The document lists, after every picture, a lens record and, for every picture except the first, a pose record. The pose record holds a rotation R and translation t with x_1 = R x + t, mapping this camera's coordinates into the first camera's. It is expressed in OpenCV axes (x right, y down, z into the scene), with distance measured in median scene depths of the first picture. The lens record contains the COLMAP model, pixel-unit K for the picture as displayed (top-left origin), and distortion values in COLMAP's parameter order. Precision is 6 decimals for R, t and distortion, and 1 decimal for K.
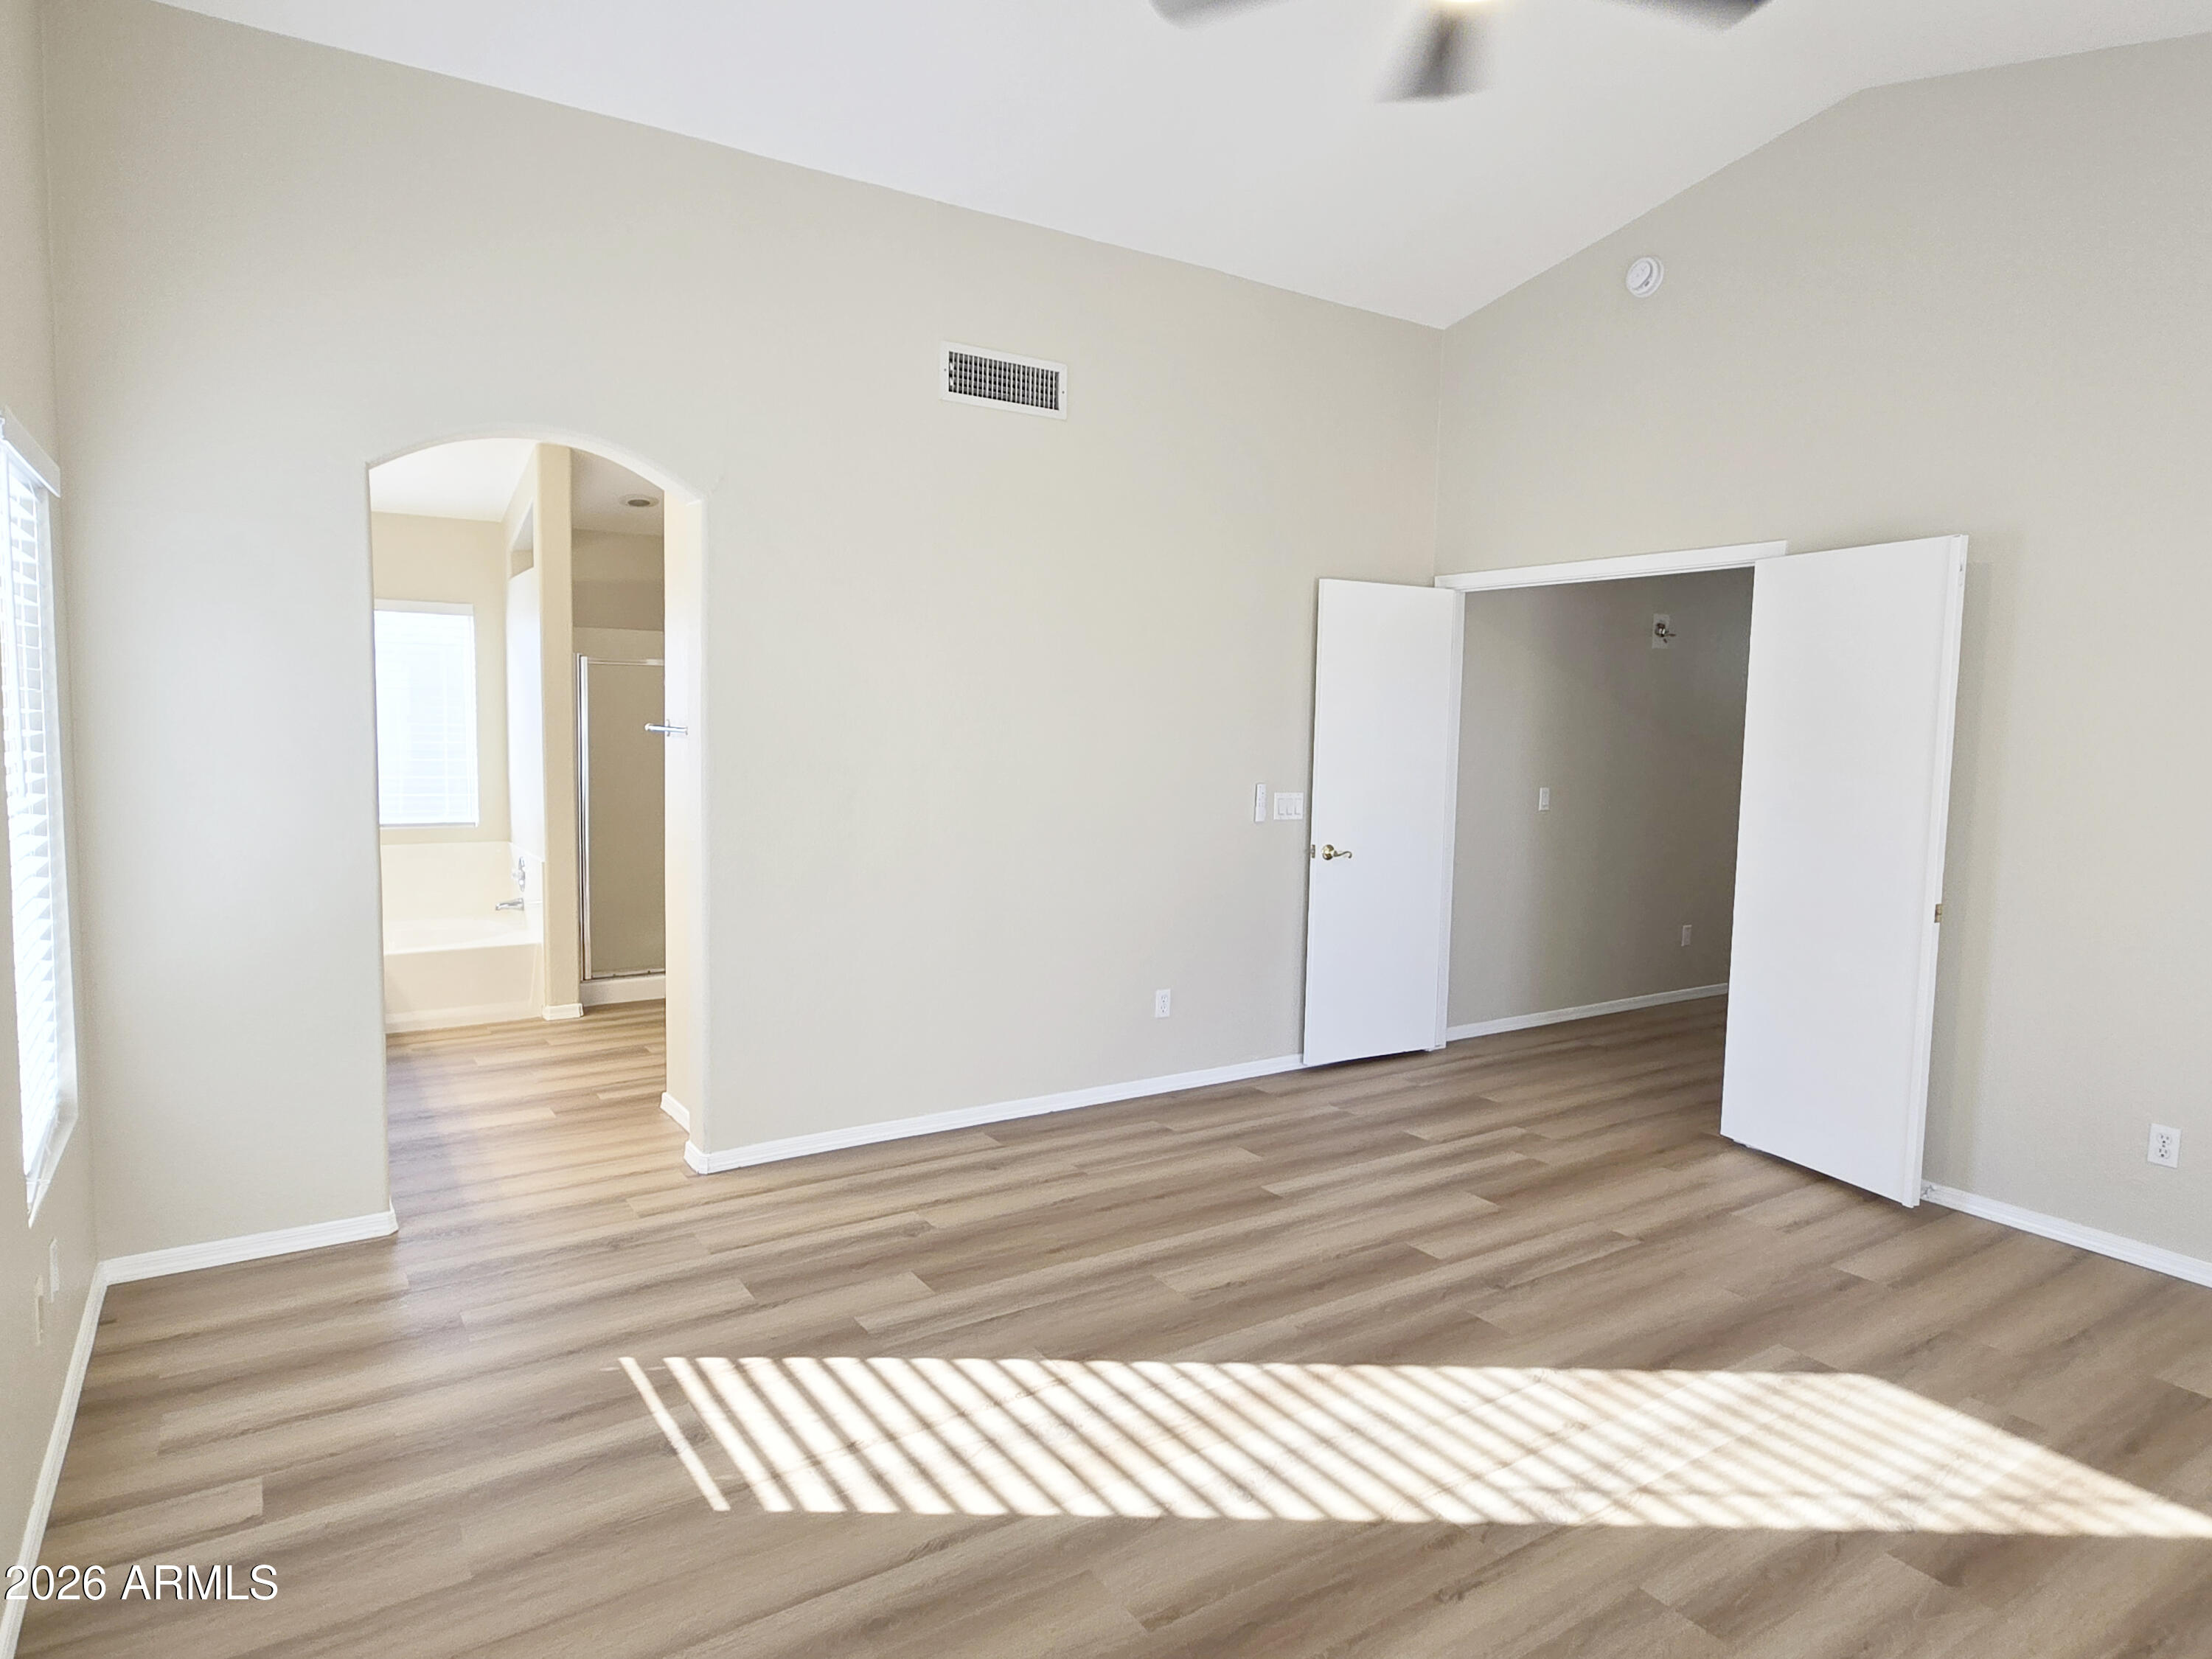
lens RADIAL K [[1299.1, 0, 1097.2], [0, 1299.1, 826.0], [0, 0, 1]] dist [-0.000023, -0.001430]
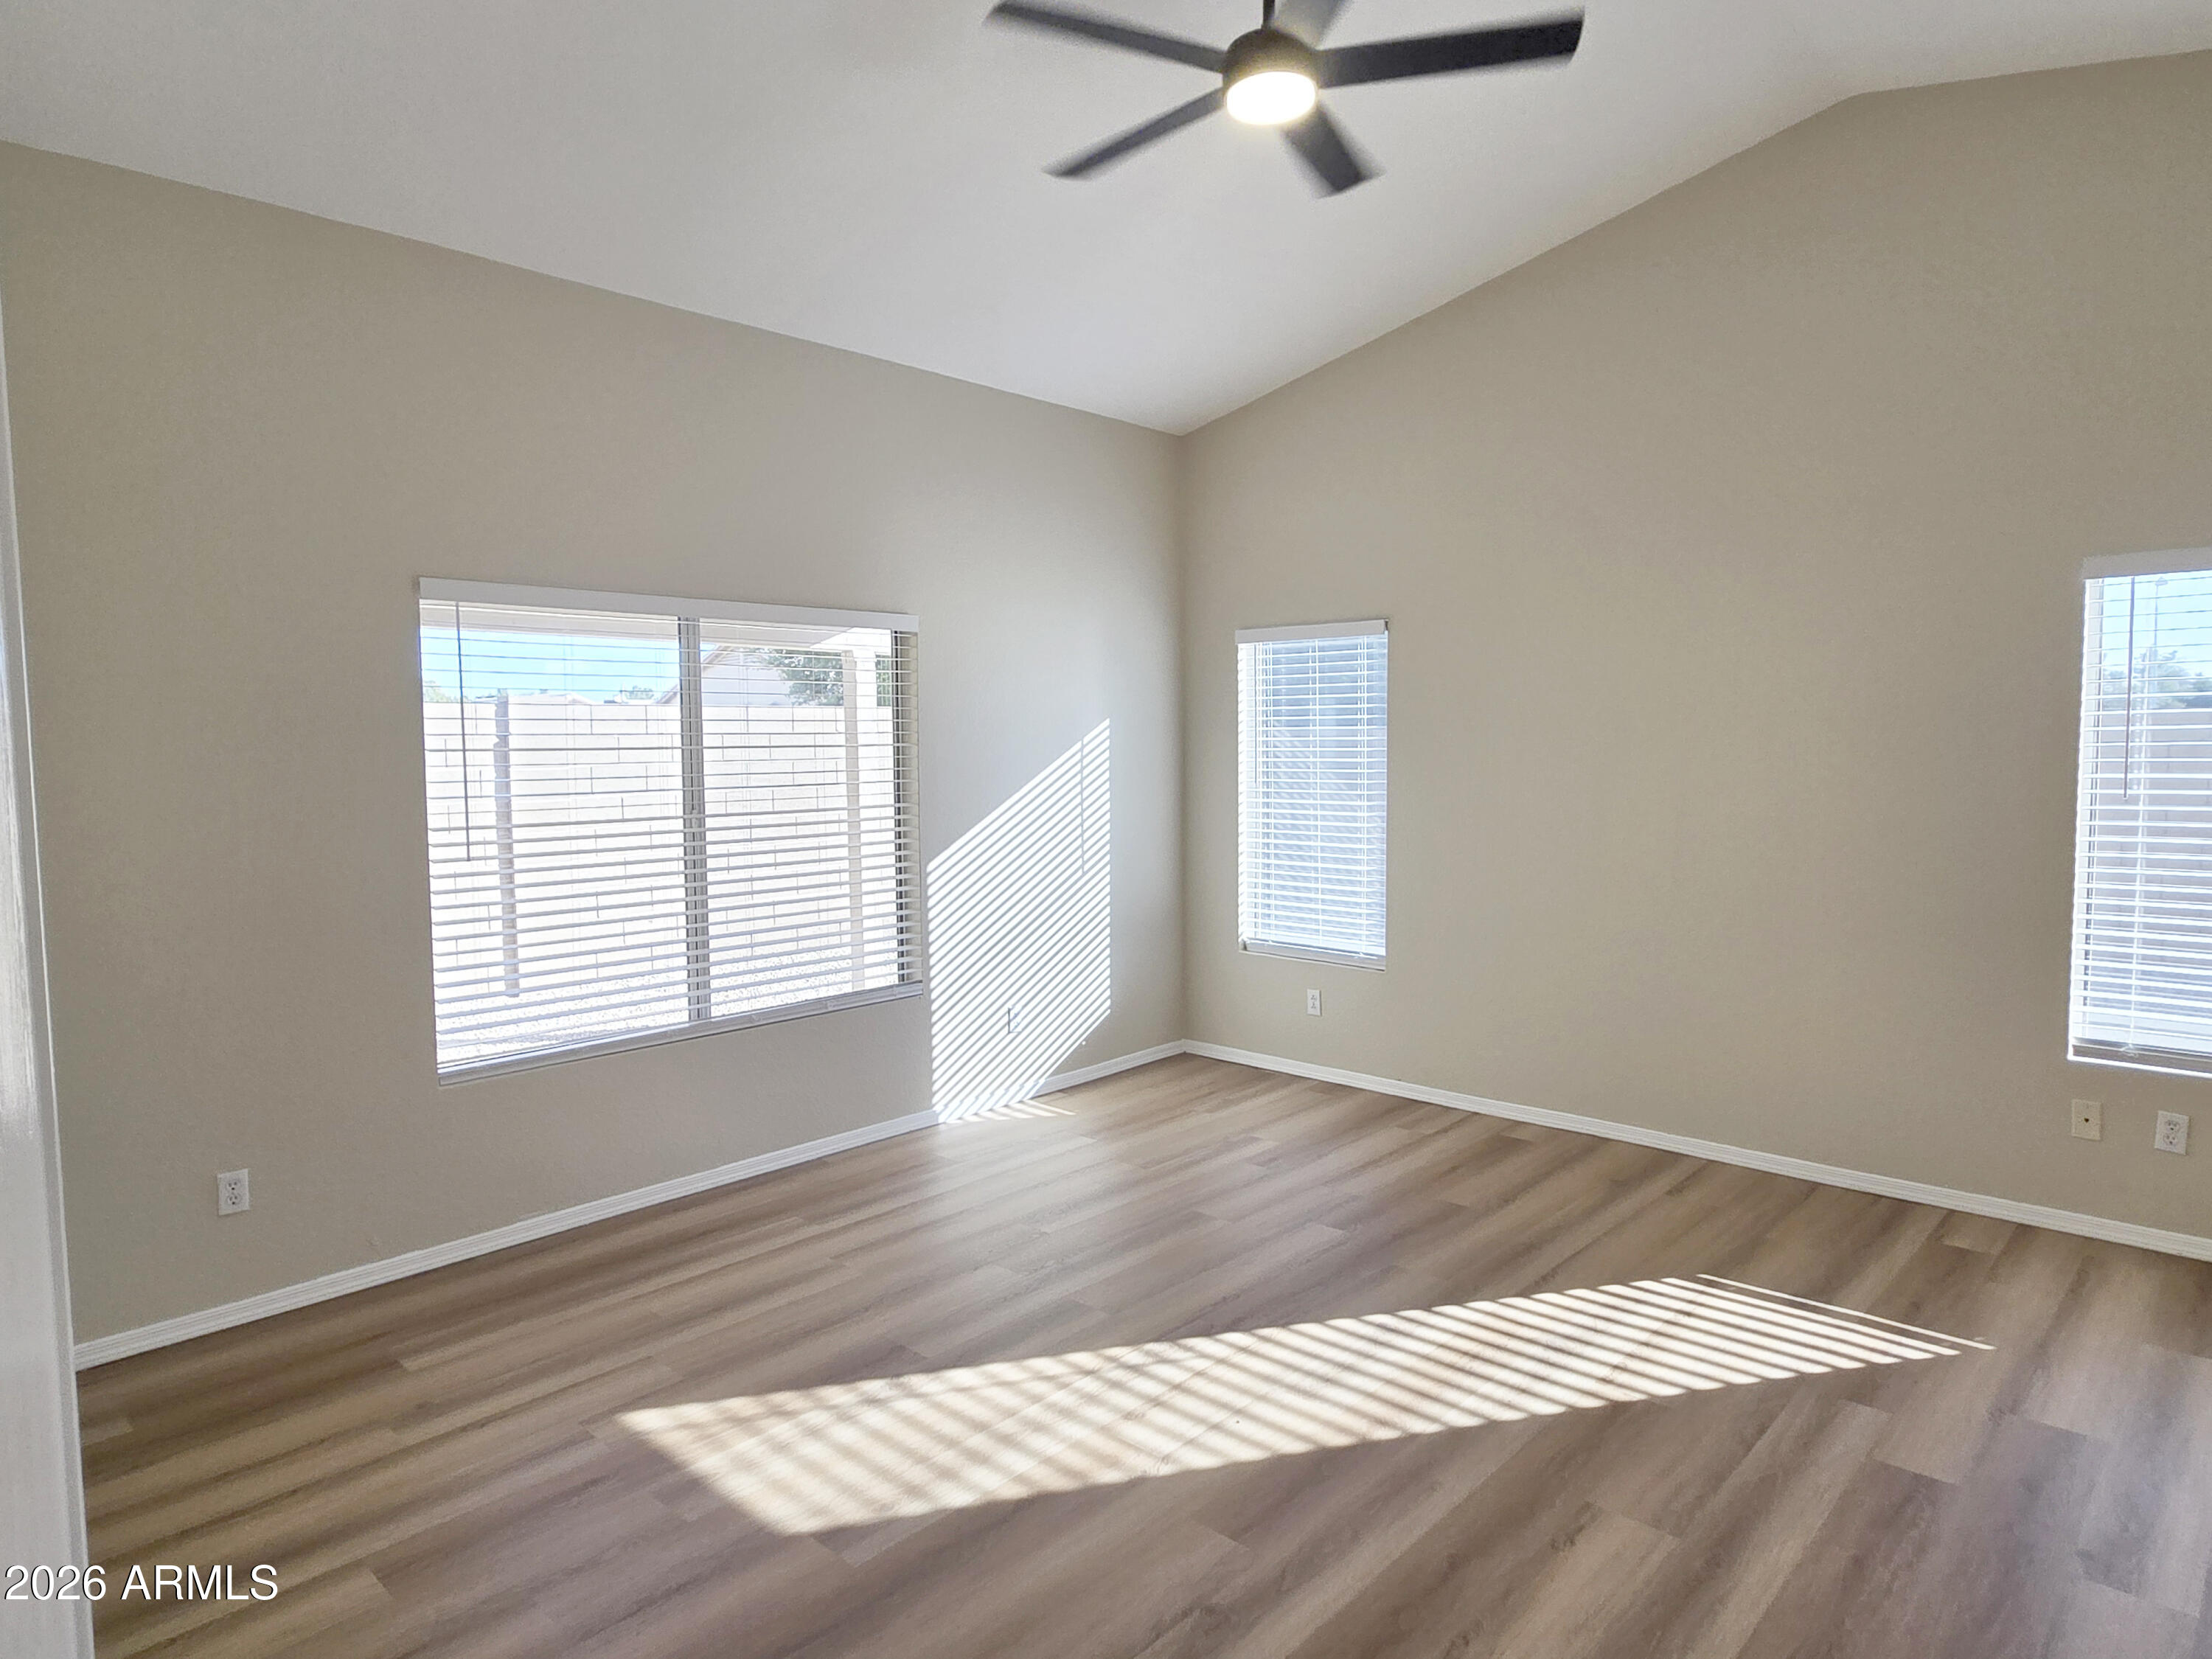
lens RADIAL K [[1296.2, 0, 1090.2], [0, 1296.2, 828.1], [0, 0, 1]] dist [-0.001797, -0.000945]
pose [[-0.975533, 0.013582, -0.219433, 0.593814], [-0.019707, 0.988670, 0.148804, -0.157858], [0.218968, 0.149488, -0.964213, 1.828696]]
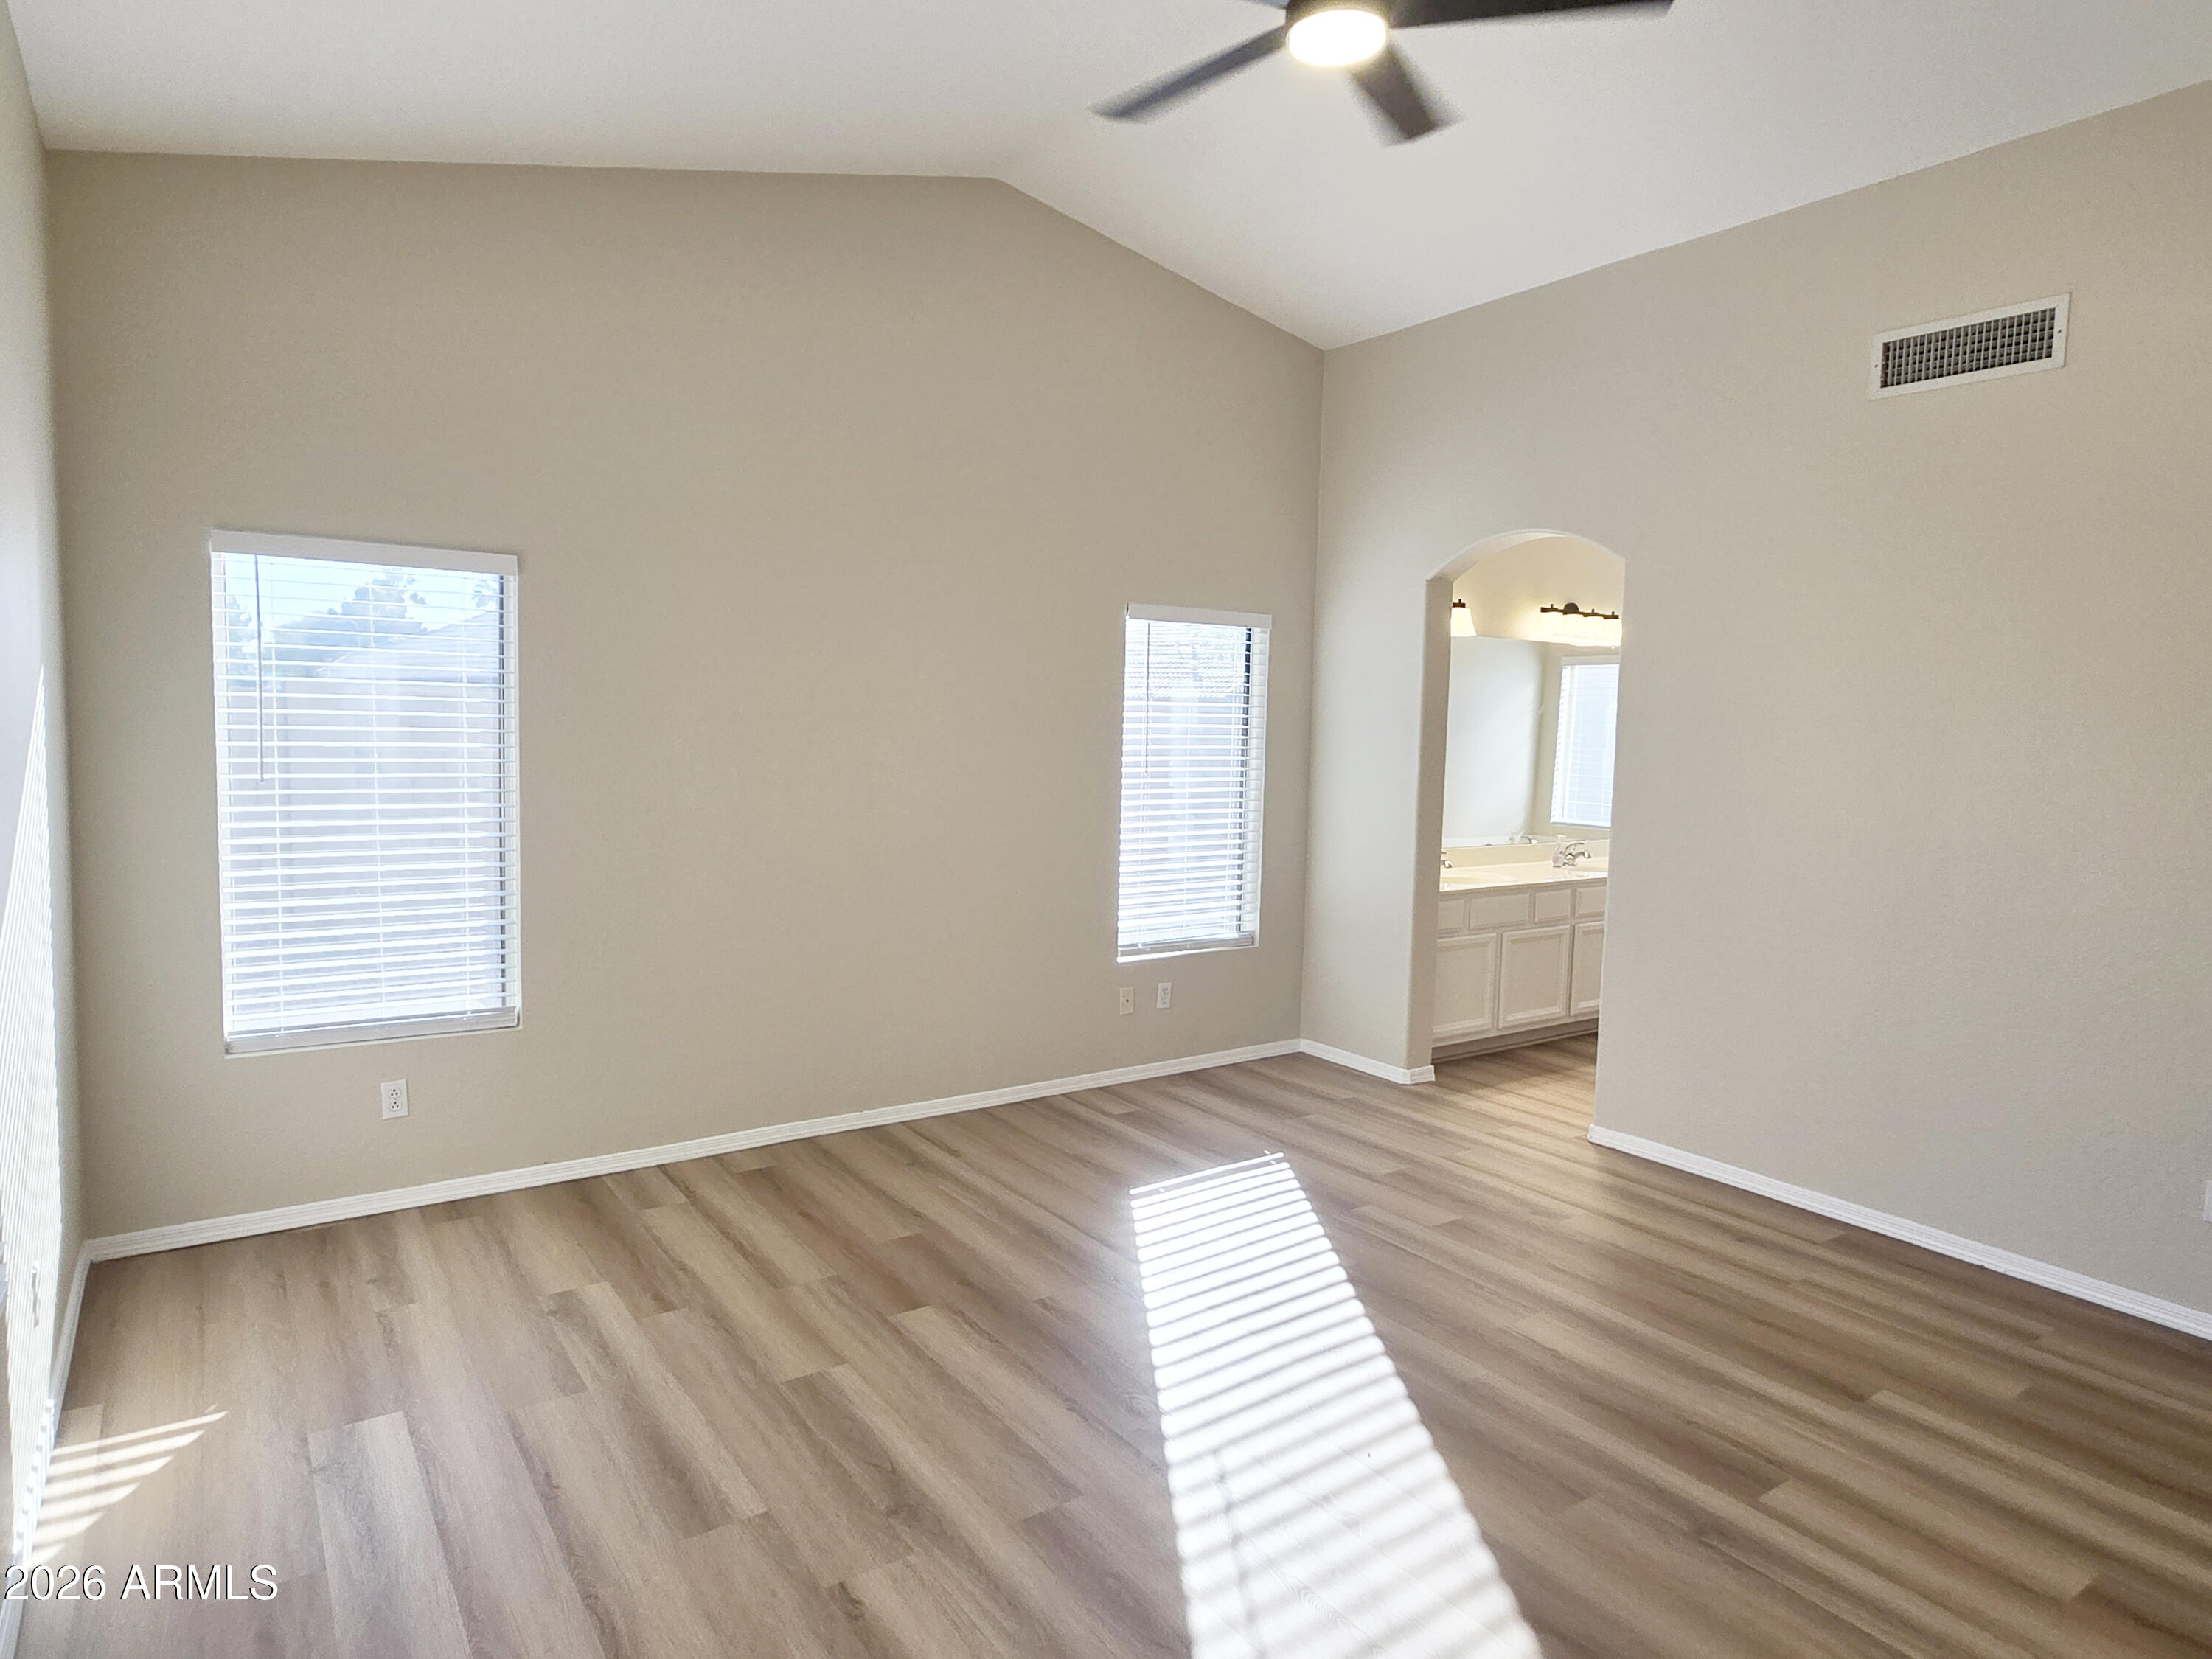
lens RADIAL K [[1296.2, 0, 1090.2], [0, 1296.2, 828.1], [0, 0, 1]] dist [-0.001797, -0.000945]
pose [[0.018690, 0.069617, -0.997399, 1.166152], [-0.106002, 0.992088, 0.067260, -0.056726], [0.994190, 0.104470, 0.025922, 0.703411]]
